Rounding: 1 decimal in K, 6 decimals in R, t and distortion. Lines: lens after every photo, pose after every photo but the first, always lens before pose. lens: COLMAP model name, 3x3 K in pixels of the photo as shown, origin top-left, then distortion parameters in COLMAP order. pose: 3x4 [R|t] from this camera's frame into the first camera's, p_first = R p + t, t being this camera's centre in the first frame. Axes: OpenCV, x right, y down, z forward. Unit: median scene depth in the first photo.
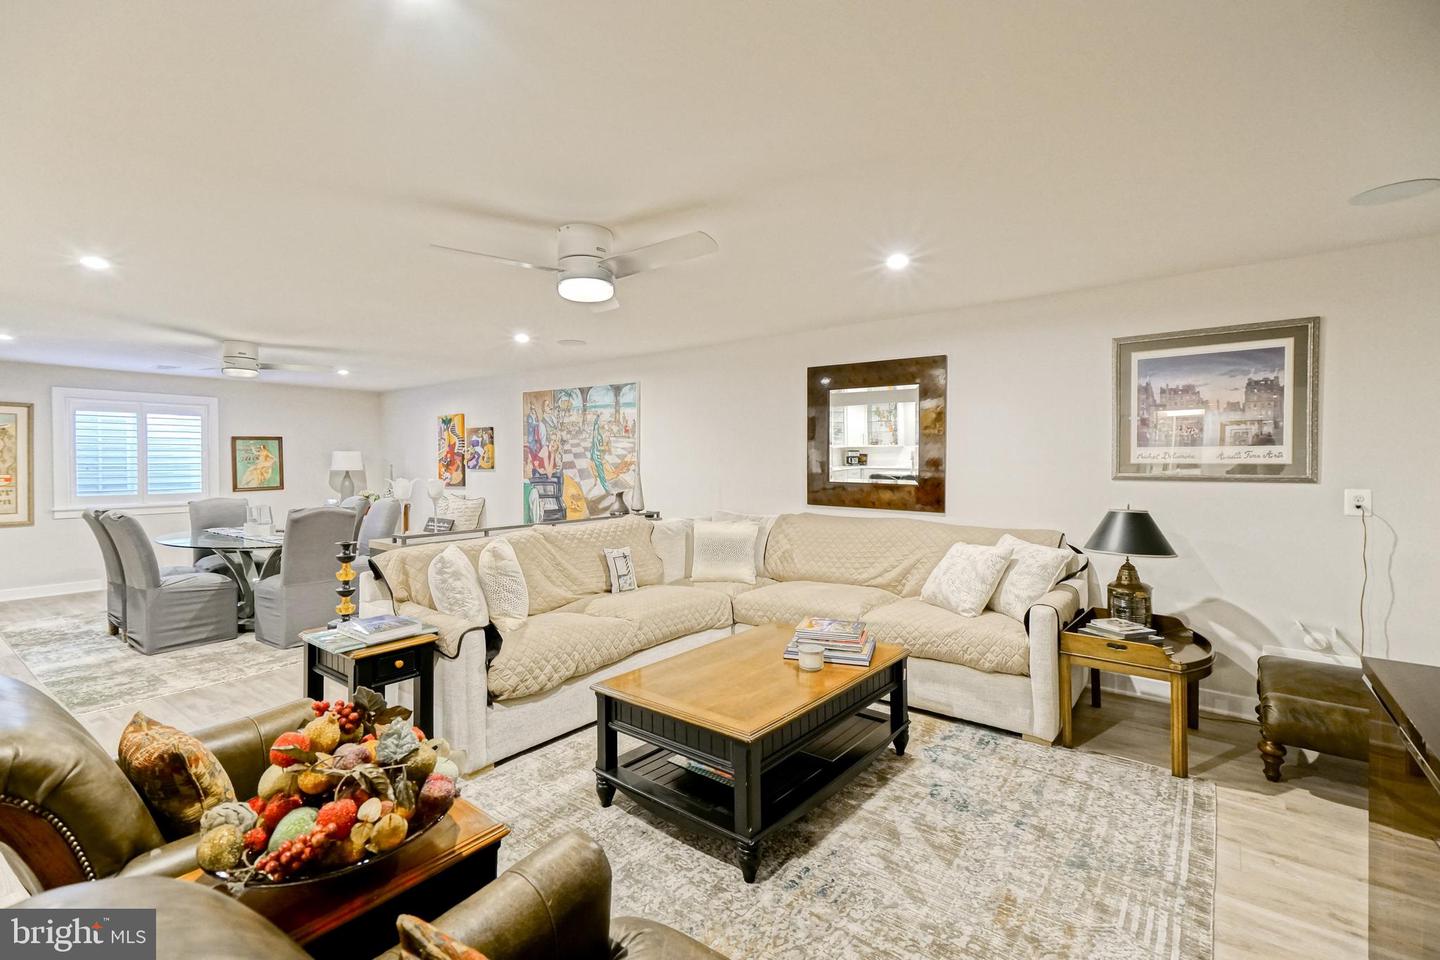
lens RADIAL K [[639.5, 0, 719.4], [0, 639.5, 472.0], [0, 0, 1]] dist [0.042601, -0.002741]
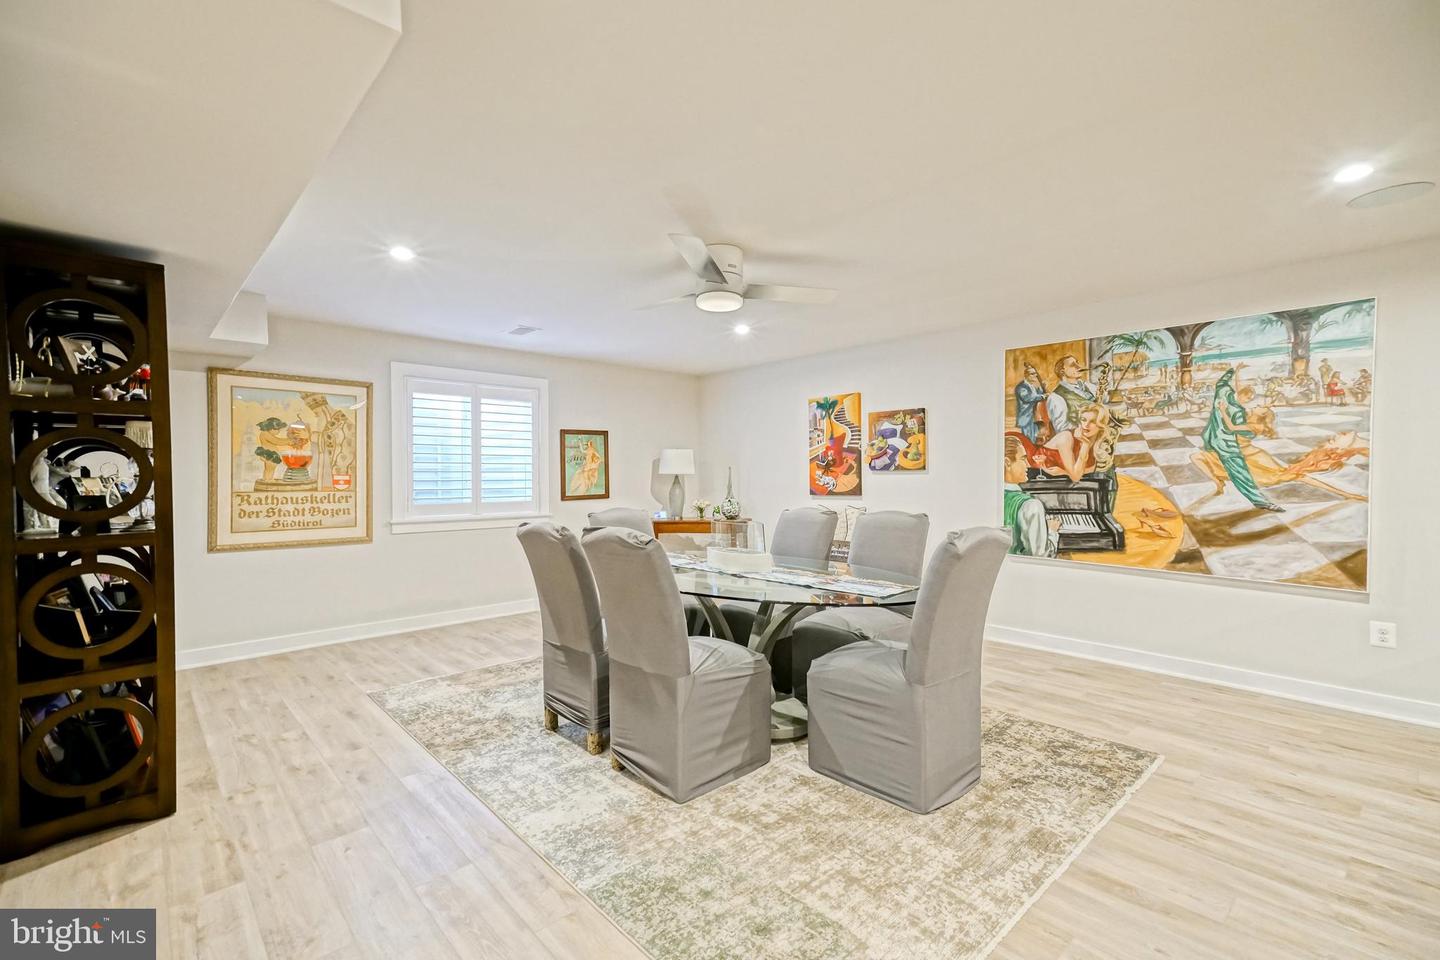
lens RADIAL K [[639.5, 0, 710.4], [0, 639.5, 481.0], [0, 0, 1]] dist [0.042601, -0.002741]
pose [[0.984110, 0.000641, -0.177561, -0.530475], [-0.001813, 0.999978, -0.006440, 0.013645], [0.177553, 0.006659, 0.984089, 0.343940]]
